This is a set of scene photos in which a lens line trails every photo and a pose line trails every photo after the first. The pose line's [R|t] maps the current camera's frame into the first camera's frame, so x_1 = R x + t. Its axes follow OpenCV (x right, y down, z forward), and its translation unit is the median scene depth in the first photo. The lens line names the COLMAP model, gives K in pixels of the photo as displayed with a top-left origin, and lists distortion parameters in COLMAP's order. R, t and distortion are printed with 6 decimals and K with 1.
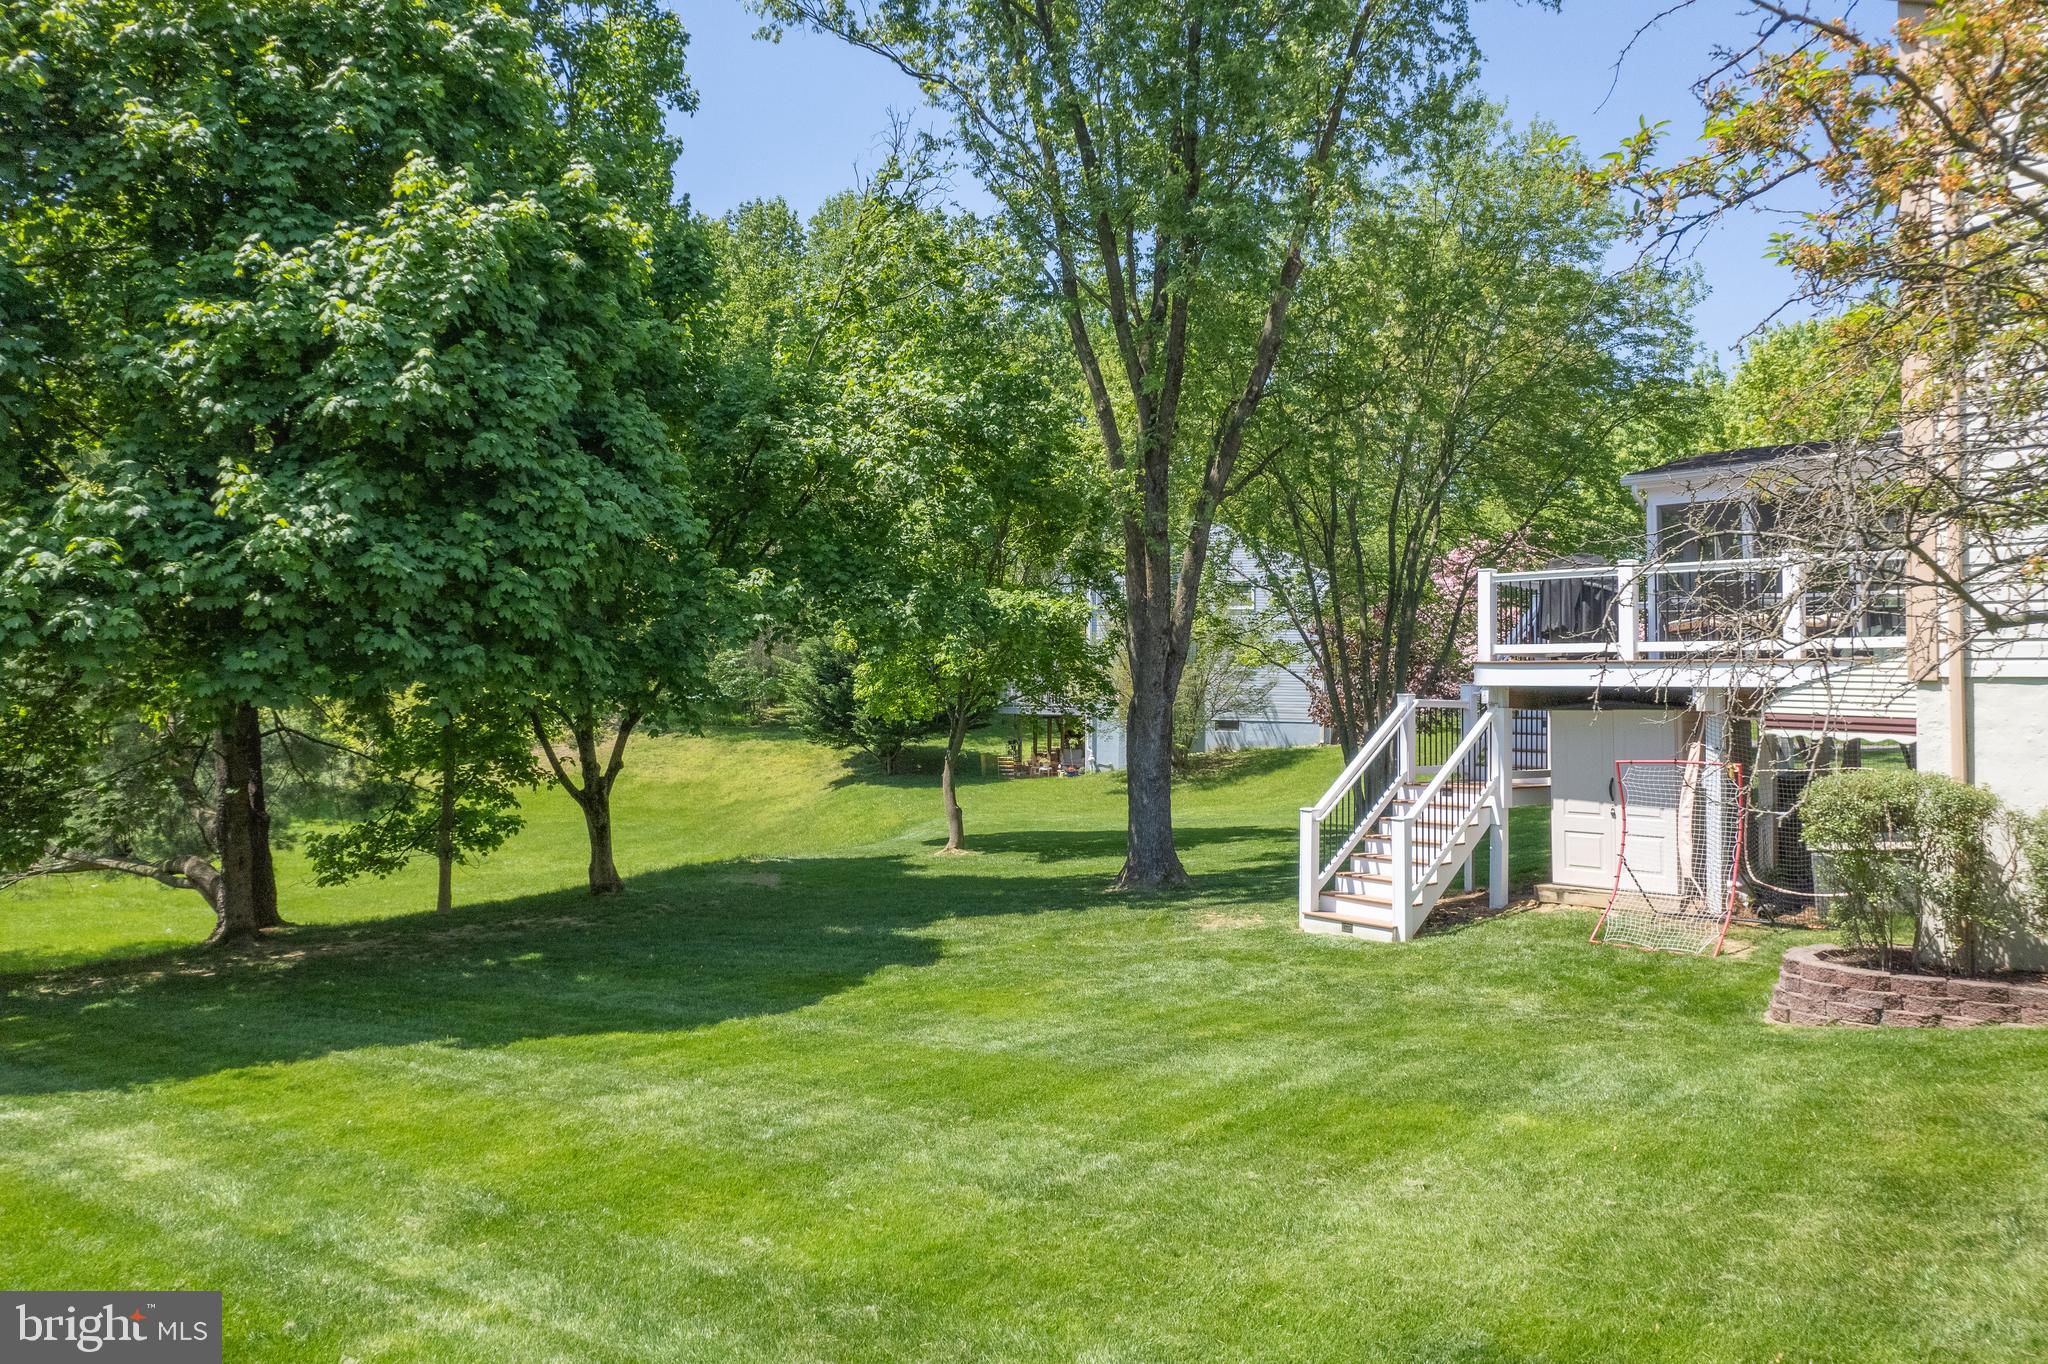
lens RADIAL K [[1382.3, 0, 997.6], [0, 1382.3, 638.6], [0, 0, 1]] dist [-0.055567, -0.001707]
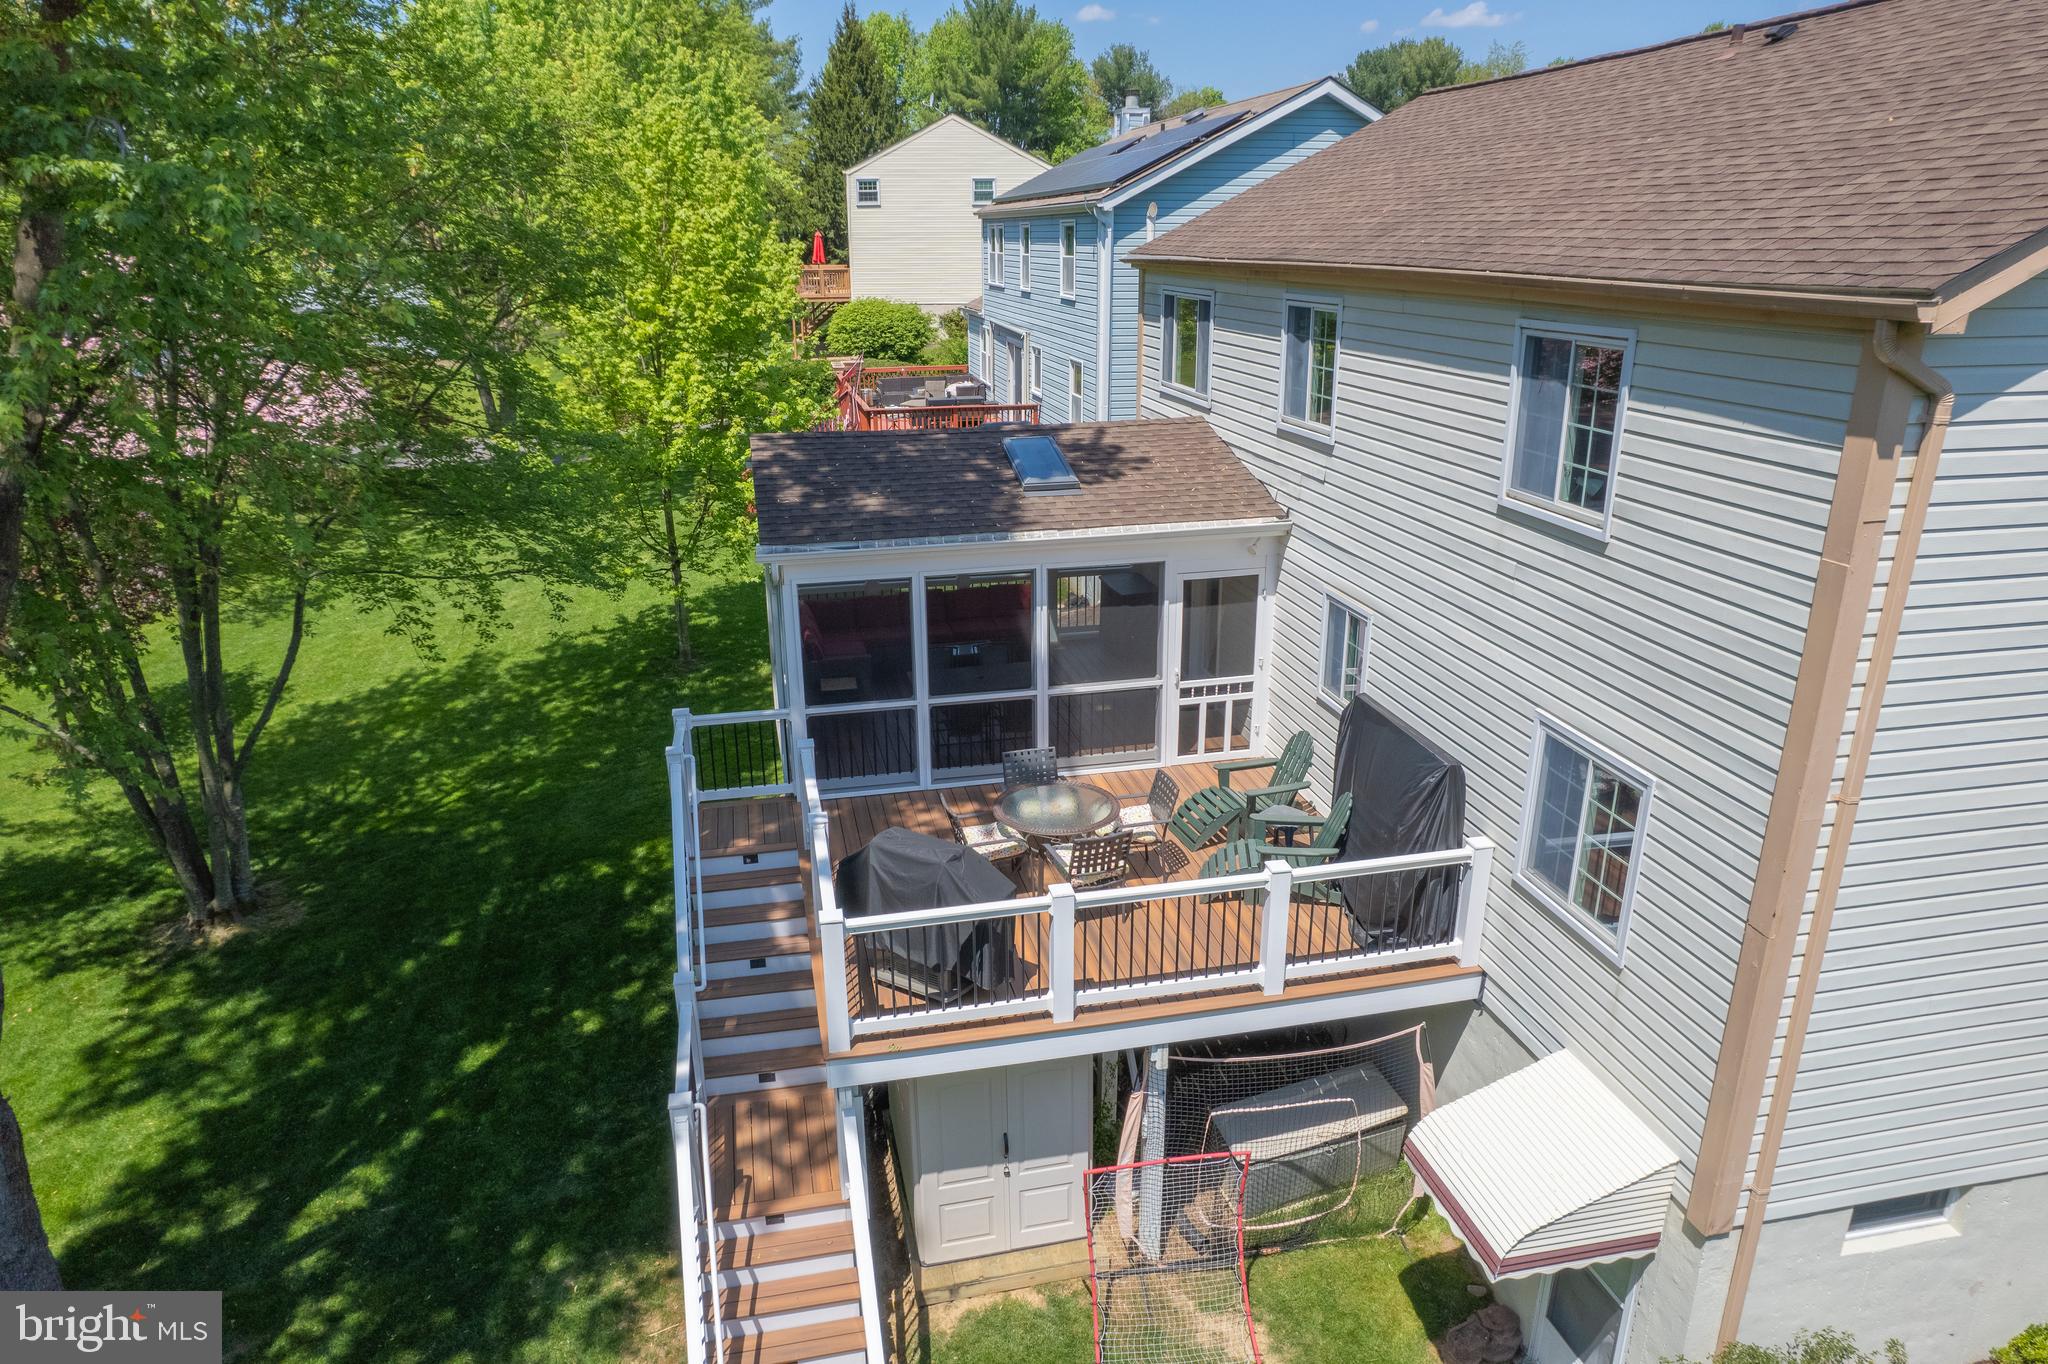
lens RADIAL K [[1317.5, 0, 1029.6], [0, 1317.5, 699.9], [0, 0, 1]] dist [-0.079434, 0.075725]
pose [[0.472633, -0.320298, 0.820992, -0.038333], [-0.029409, 0.925360, 0.377947, -0.357849], [-0.880769, -0.202775, 0.427936, 0.705749]]
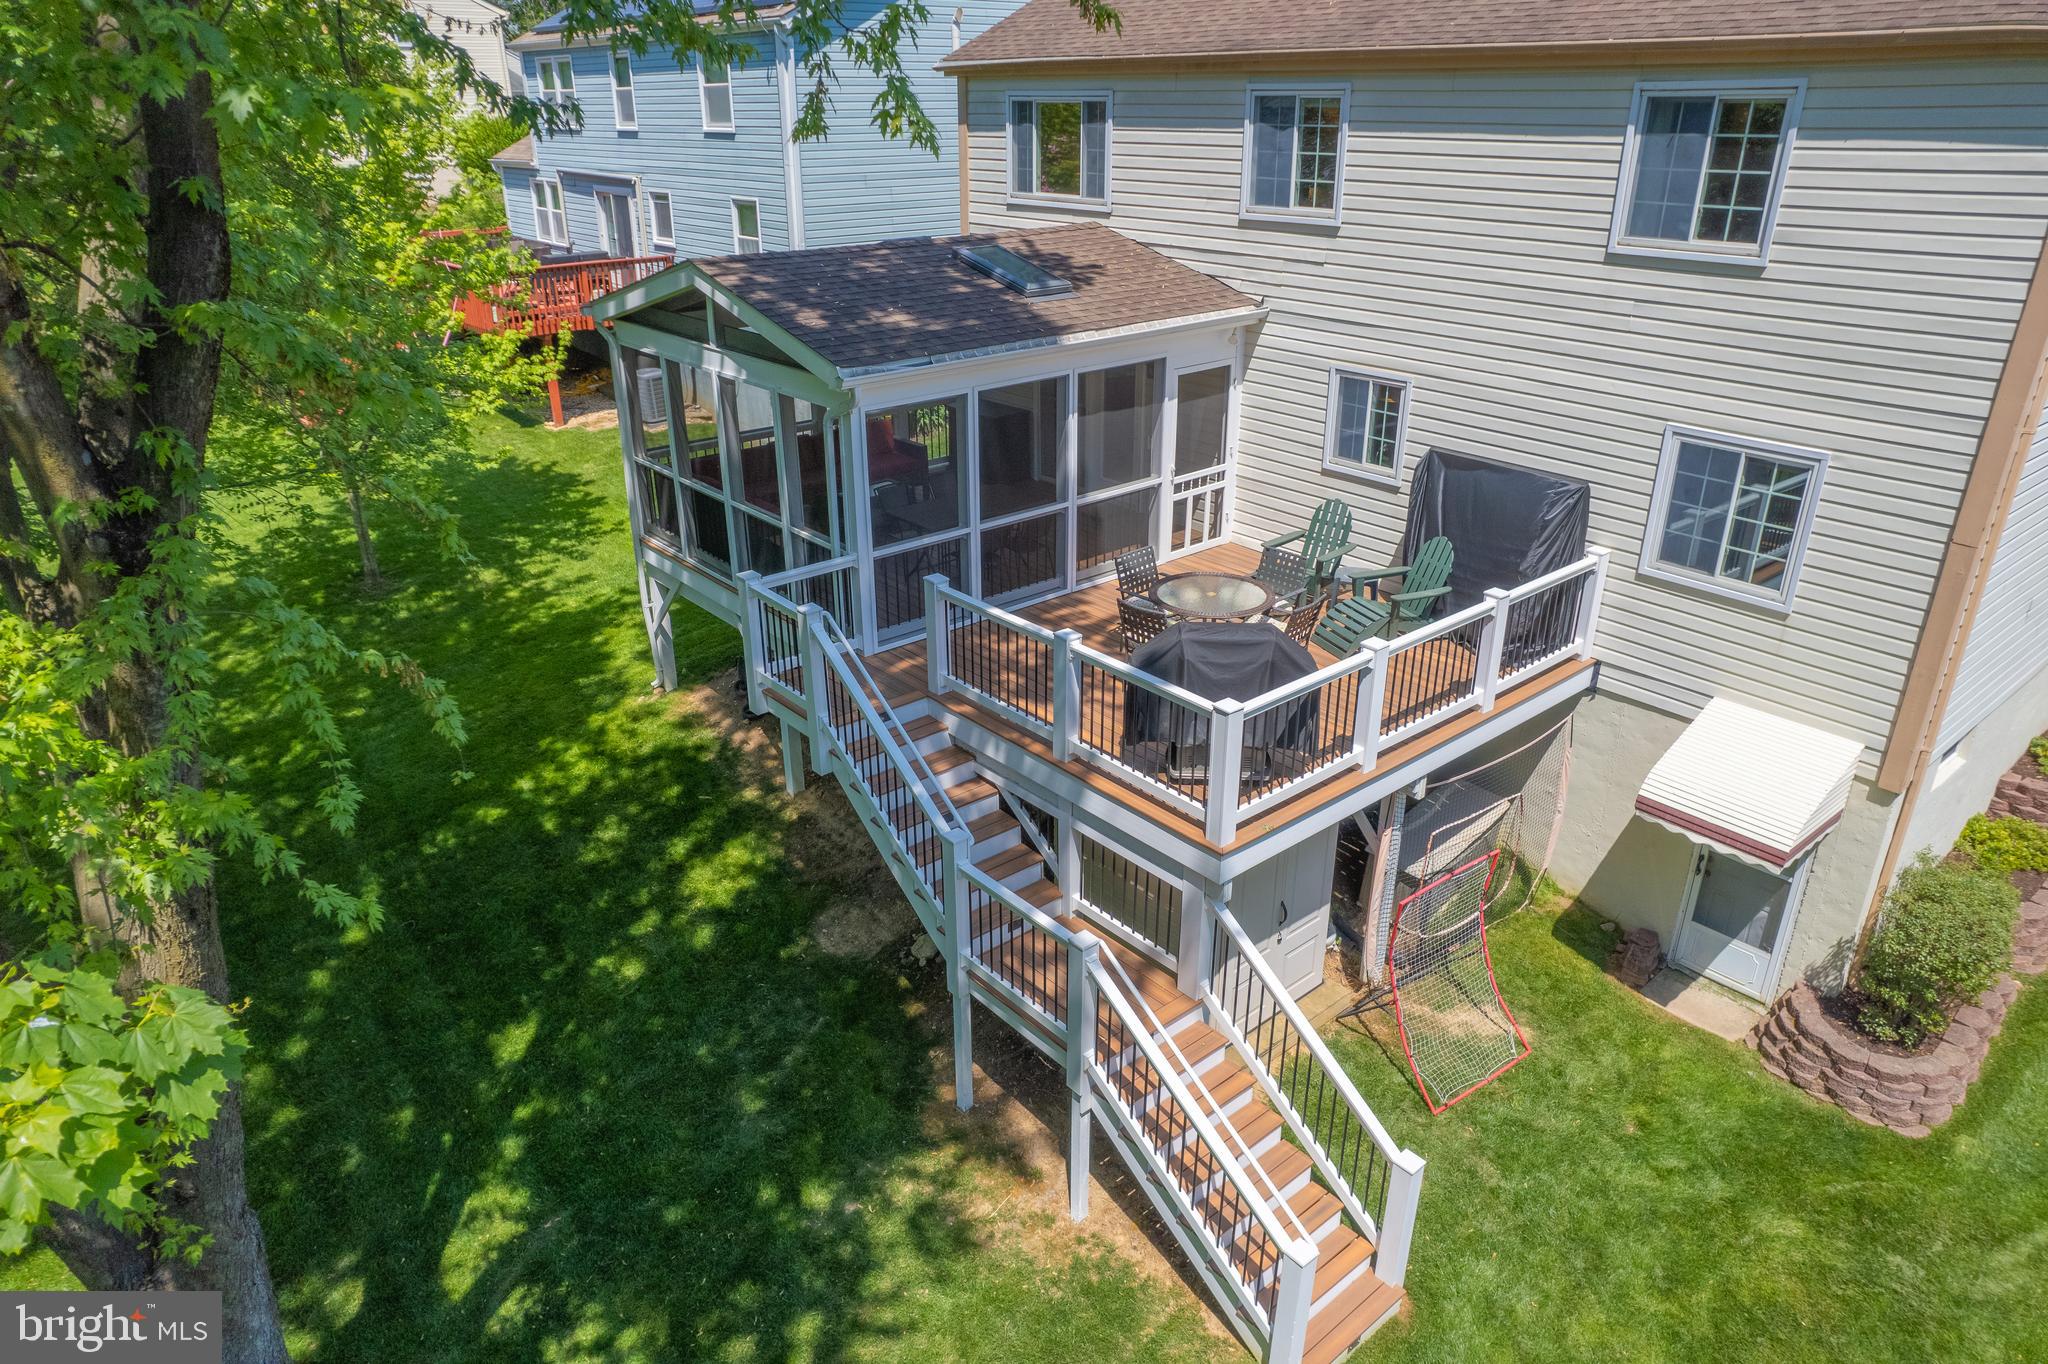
lens RADIAL K [[1317.5, 0, 1029.6], [0, 1317.5, 699.9], [0, 0, 1]] dist [-0.079434, 0.075725]
pose [[0.003443, -0.442594, 0.896716, -0.142031], [-0.047990, 0.895615, 0.442235, -0.296501], [-0.998842, -0.044556, -0.018157, 1.107310]]
